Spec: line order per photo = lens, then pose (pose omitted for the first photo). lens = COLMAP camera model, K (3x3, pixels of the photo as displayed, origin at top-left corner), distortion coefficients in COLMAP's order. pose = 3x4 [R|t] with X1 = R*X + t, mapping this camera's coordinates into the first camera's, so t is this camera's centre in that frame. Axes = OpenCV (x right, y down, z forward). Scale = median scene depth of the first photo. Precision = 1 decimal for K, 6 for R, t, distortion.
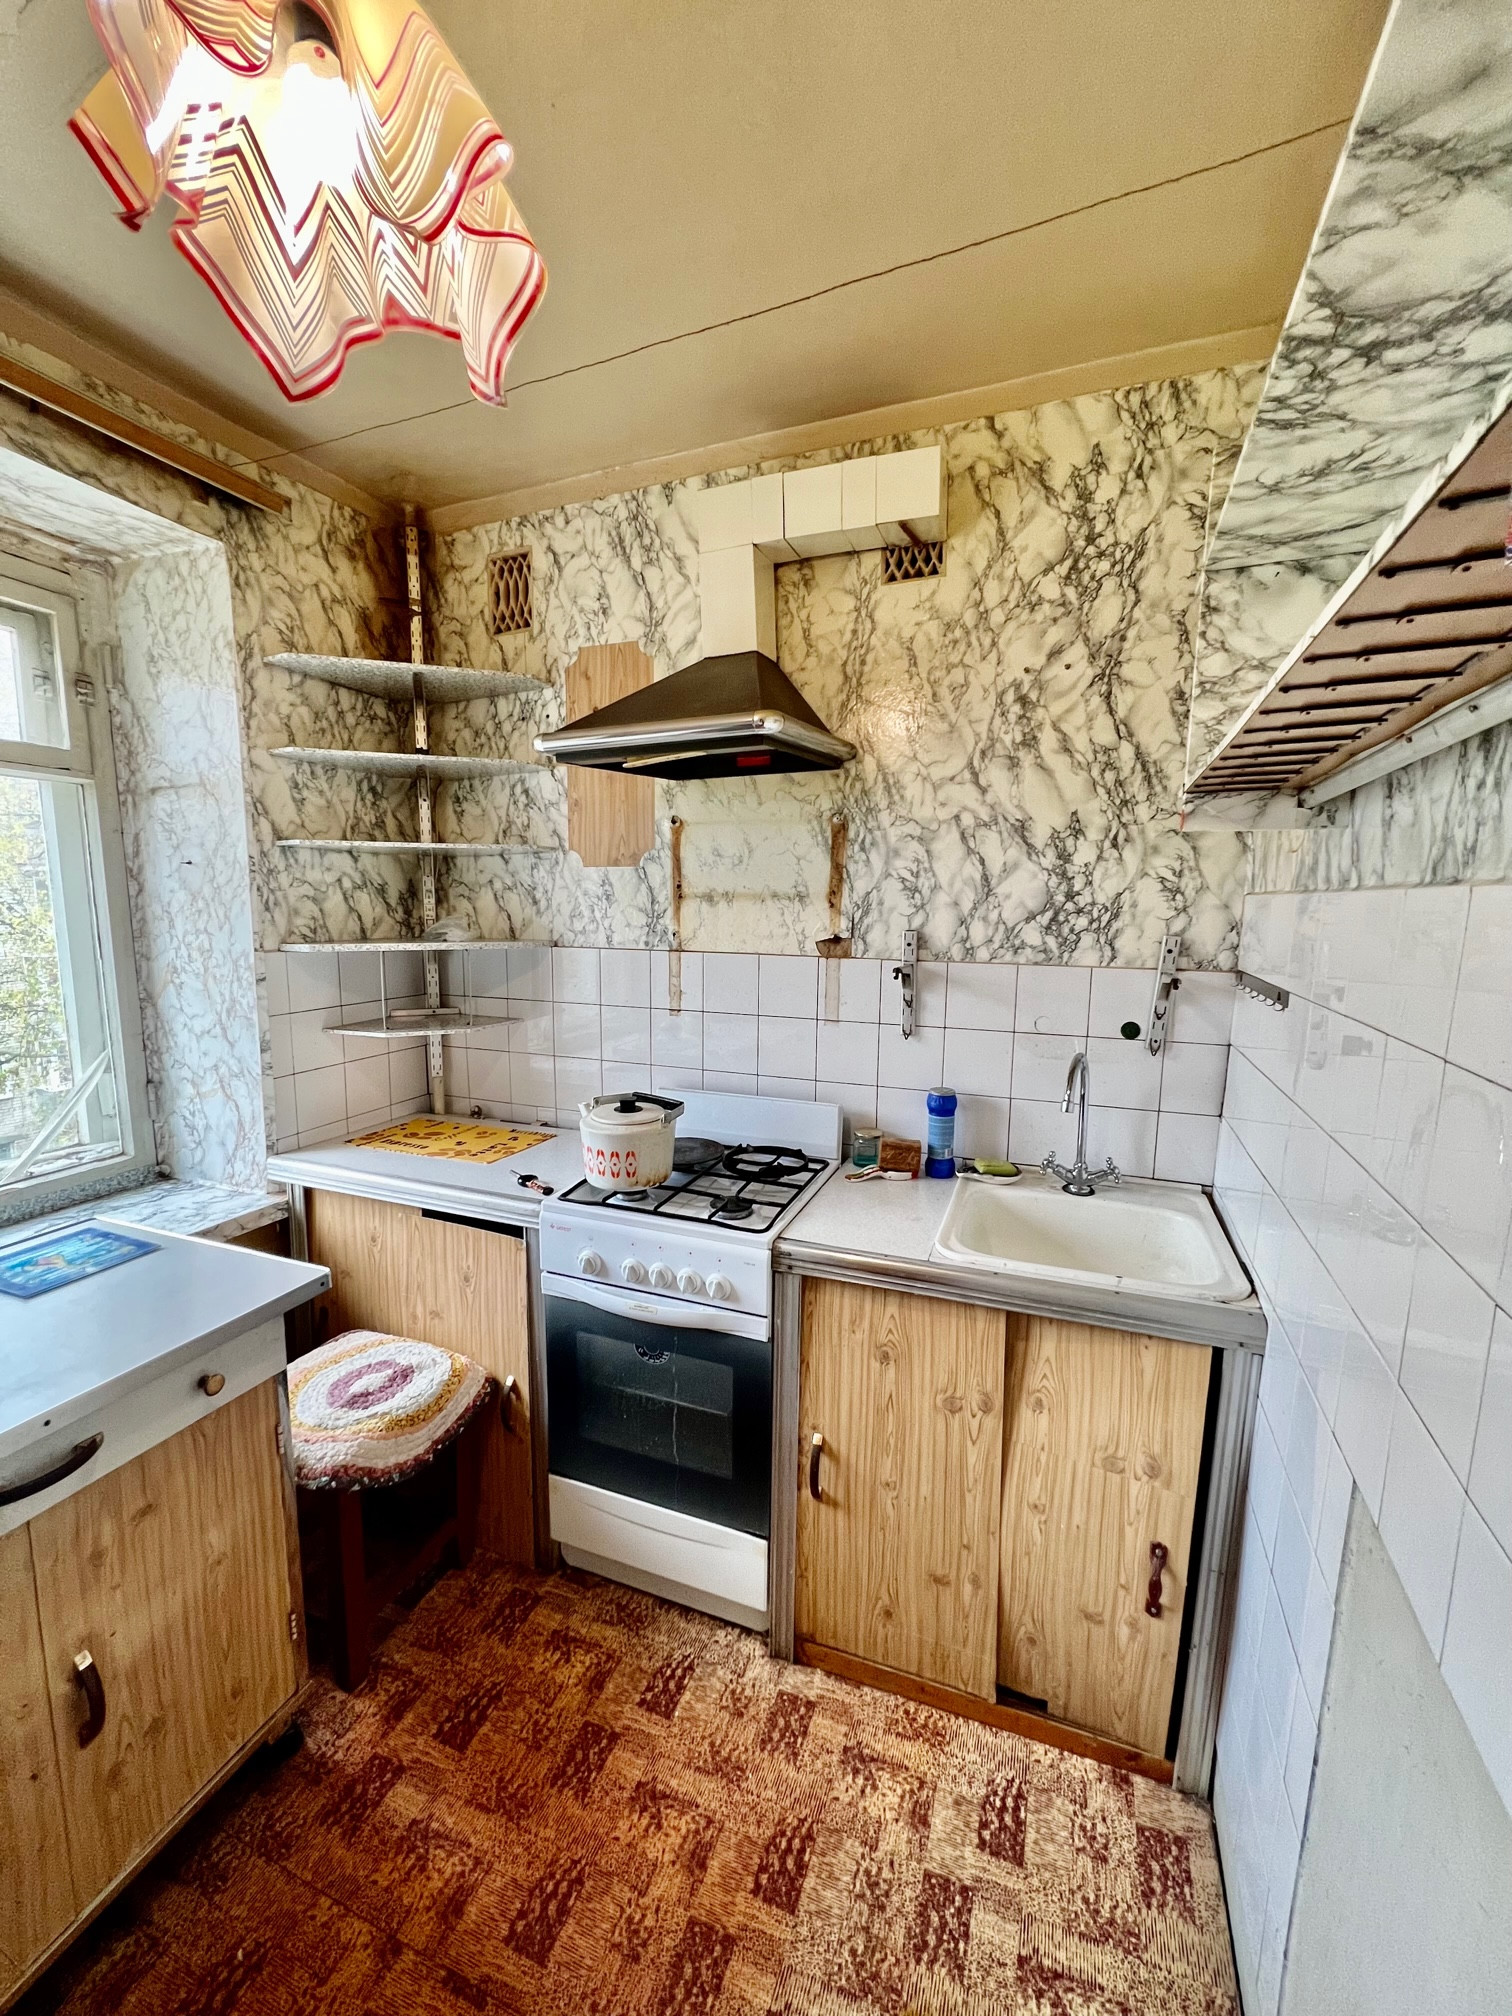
lens RADIAL K [[808.6, 0, 757.4], [0, 808.6, 1009.8], [0, 0, 1]] dist [-0.004995, 0.001501]
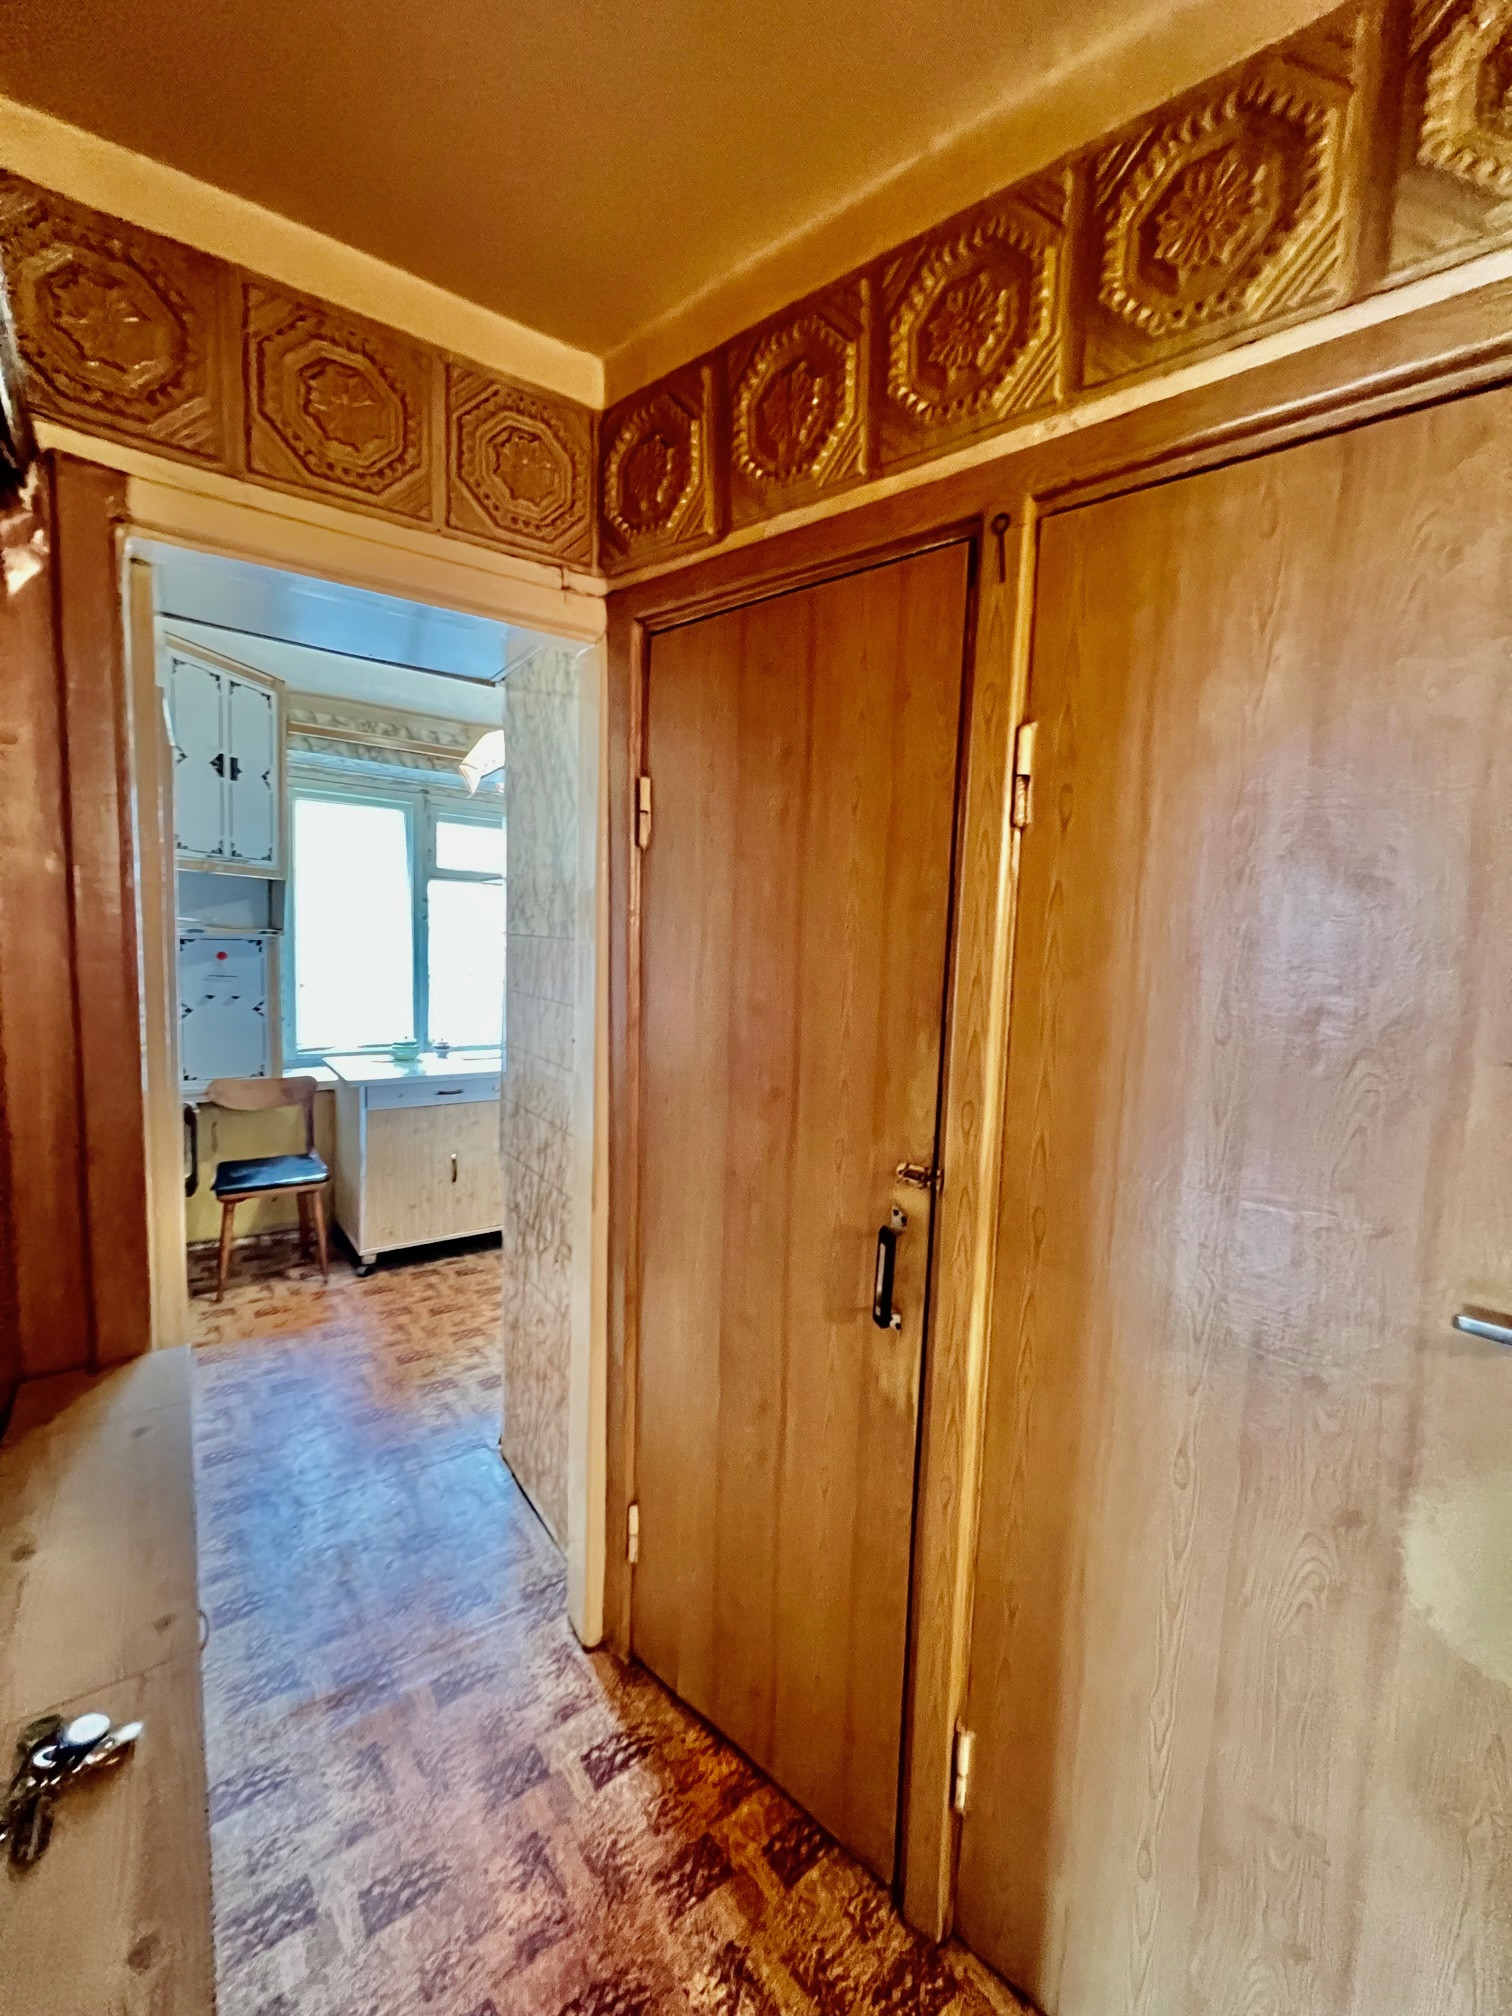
lens RADIAL K [[808.6, 0, 750.9], [0, 808.6, 1005.8], [0, 0, 1]] dist [-0.004995, 0.001501]
pose [[0.840395, 0.070890, -0.537319, 1.226479], [-0.101901, 0.994395, -0.028186, 0.088881], [0.532309, 0.078441, 0.842908, -0.769787]]
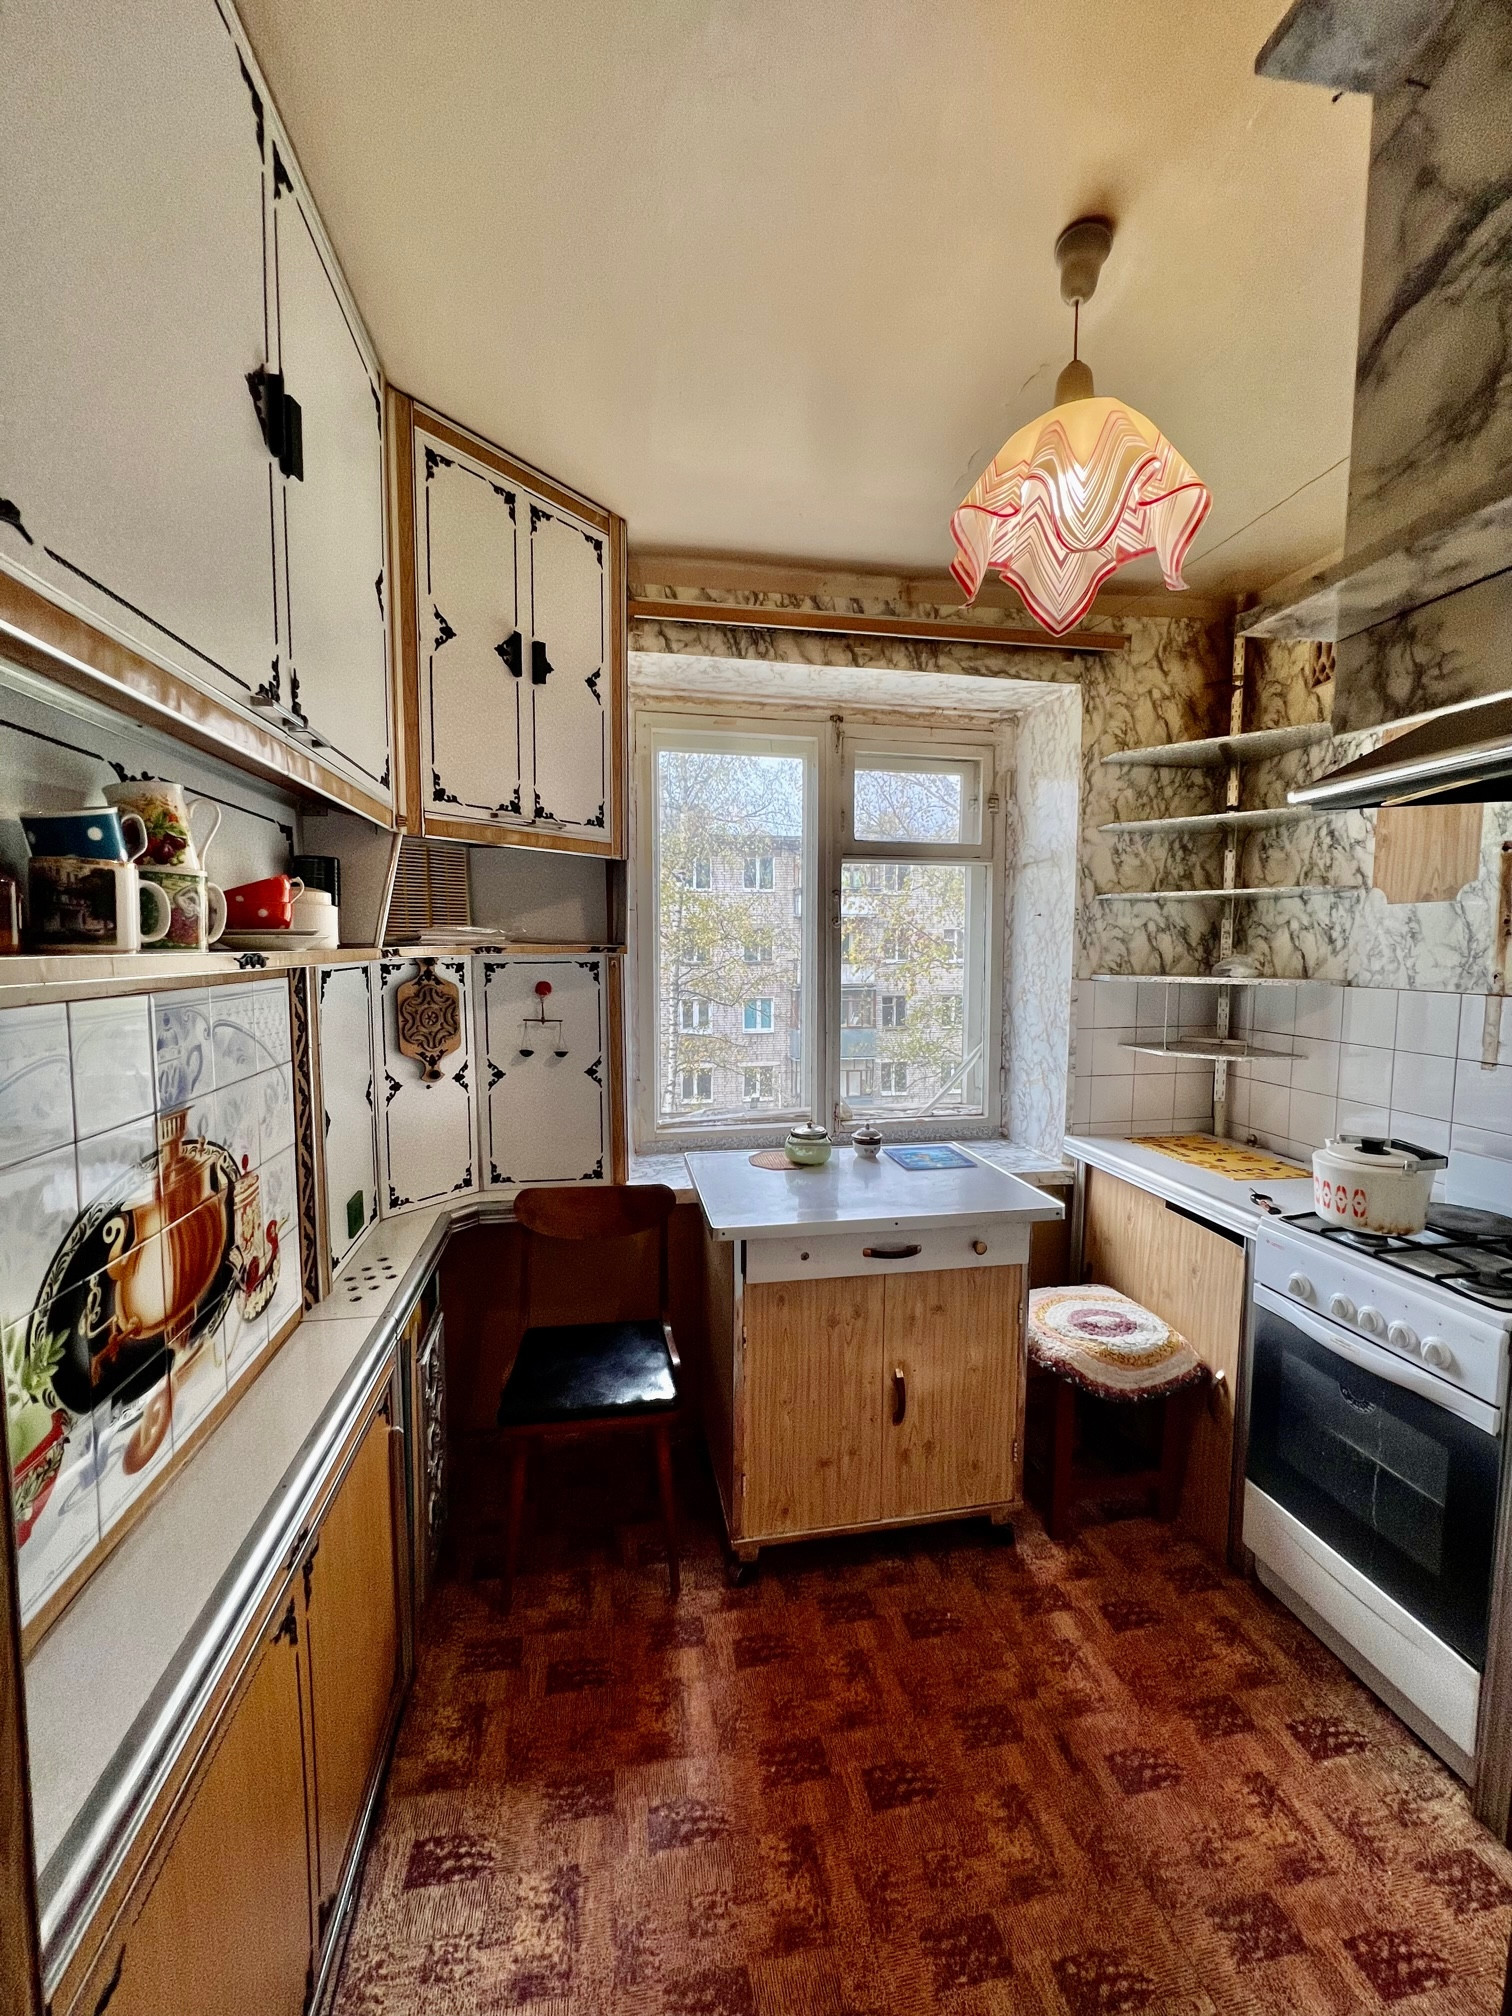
lens RADIAL K [[808.6, 0, 756.2], [0, 808.6, 1008.0], [0, 0, 1]] dist [-0.004995, 0.001501]
pose [[0.523111, 0.061455, -0.850046, 0.268473], [-0.109862, 0.993938, 0.004249, 0.029584], [0.845154, 0.091165, 0.526691, -0.155991]]
